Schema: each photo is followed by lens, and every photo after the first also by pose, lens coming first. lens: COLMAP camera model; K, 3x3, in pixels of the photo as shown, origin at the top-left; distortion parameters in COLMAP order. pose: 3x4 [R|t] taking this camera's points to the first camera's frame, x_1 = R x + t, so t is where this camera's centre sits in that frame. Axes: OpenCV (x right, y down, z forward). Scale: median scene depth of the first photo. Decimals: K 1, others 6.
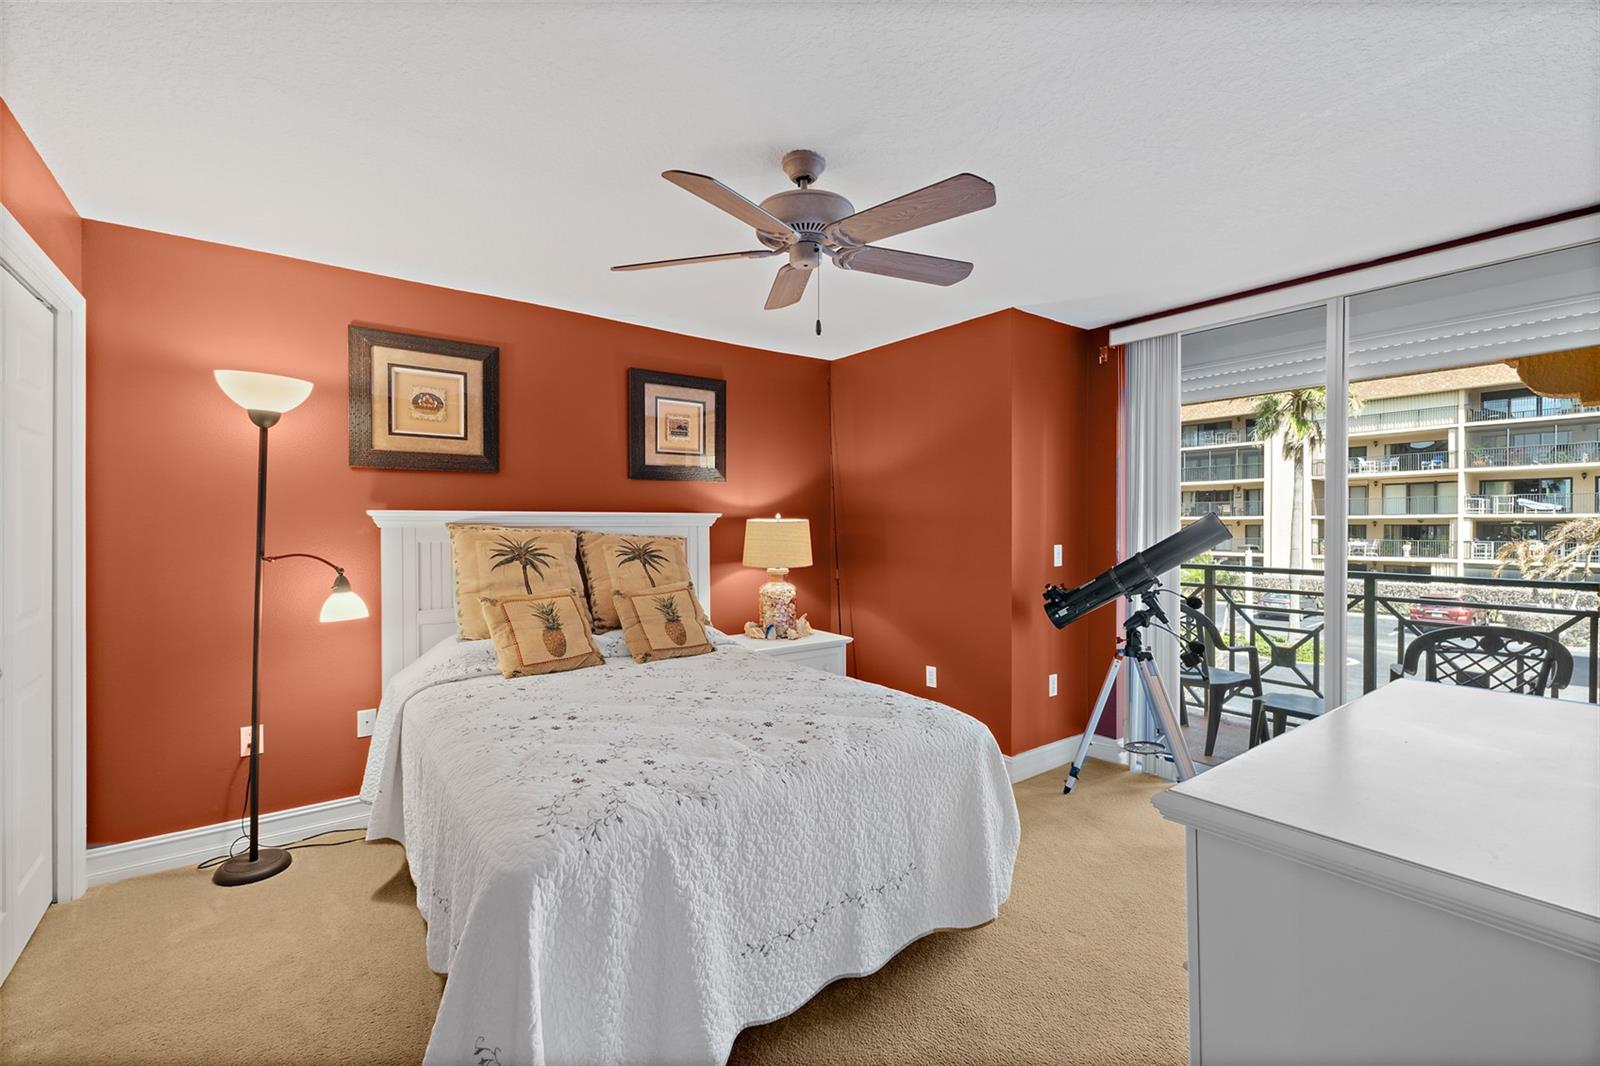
lens RADIAL K [[675.1, 0, 792.3], [0, 675.1, 530.8], [0, 0, 1]] dist [0.003911, -0.000204]
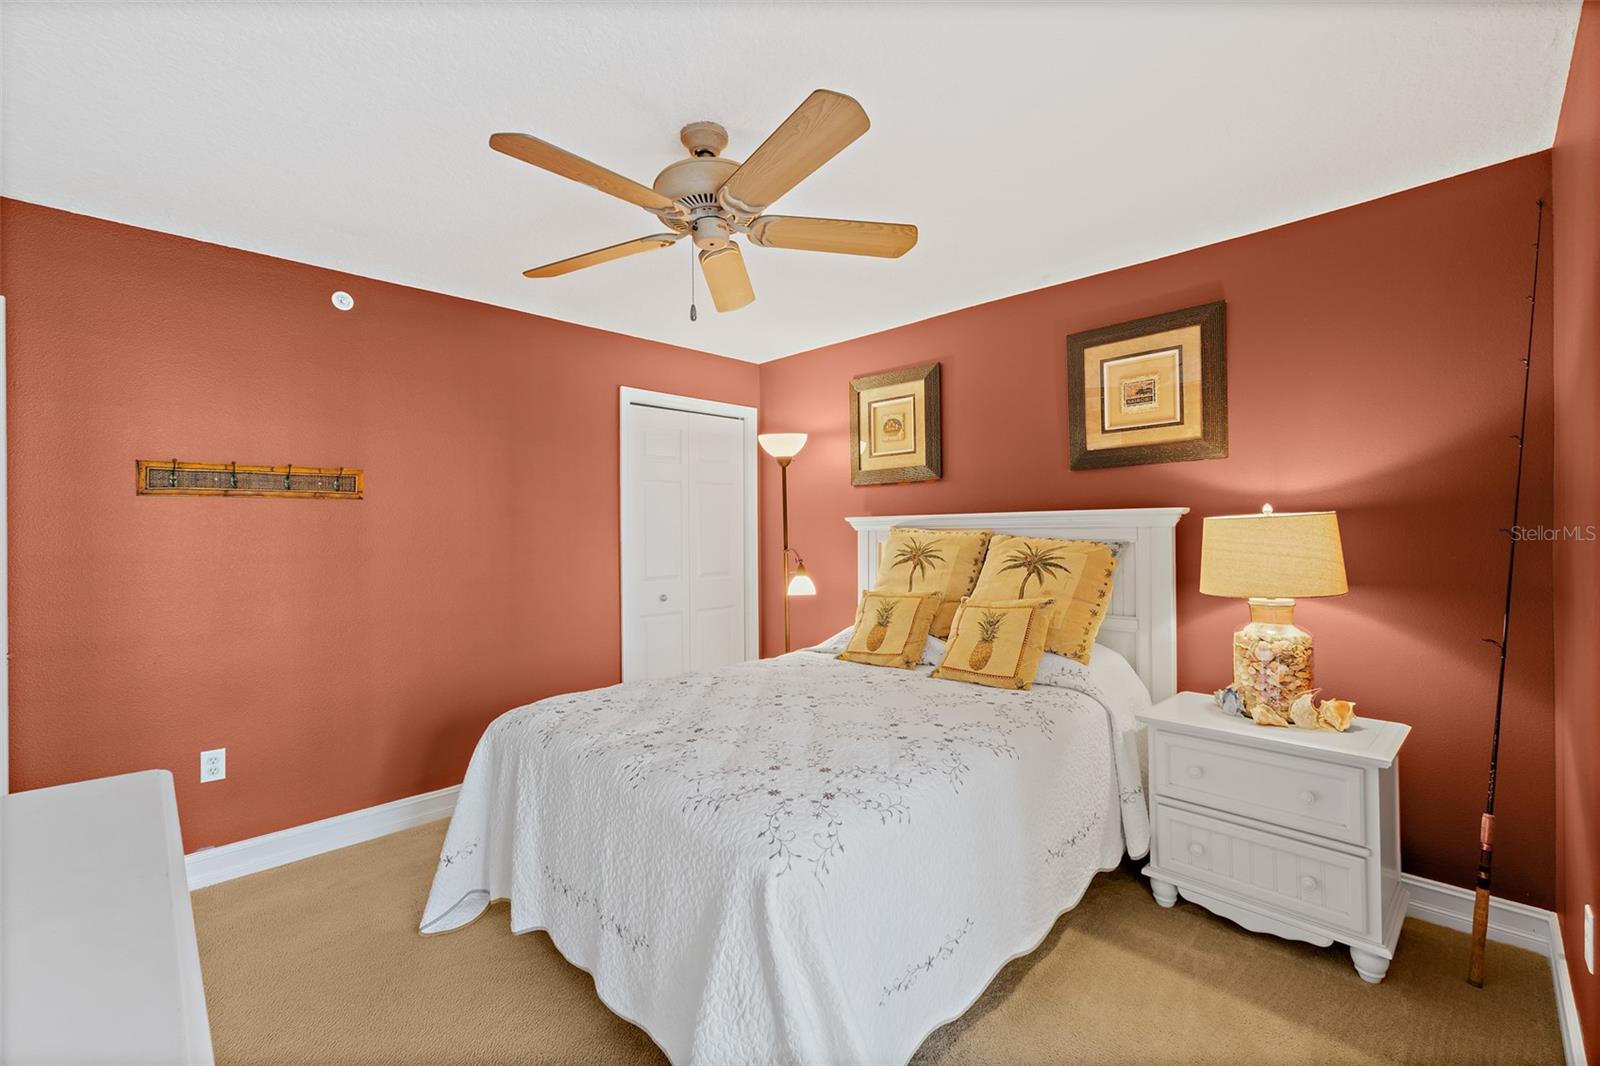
lens RADIAL K [[675.1, 0, 792.3], [0, 675.1, 530.8], [0, 0, 1]] dist [0.003911, -0.000204]
pose [[0.137197, -0.000064, -0.990544, 0.588541], [-0.000391, 1.000000, -0.000119, -0.002985], [0.990544, 0.000404, 0.137197, 0.612328]]
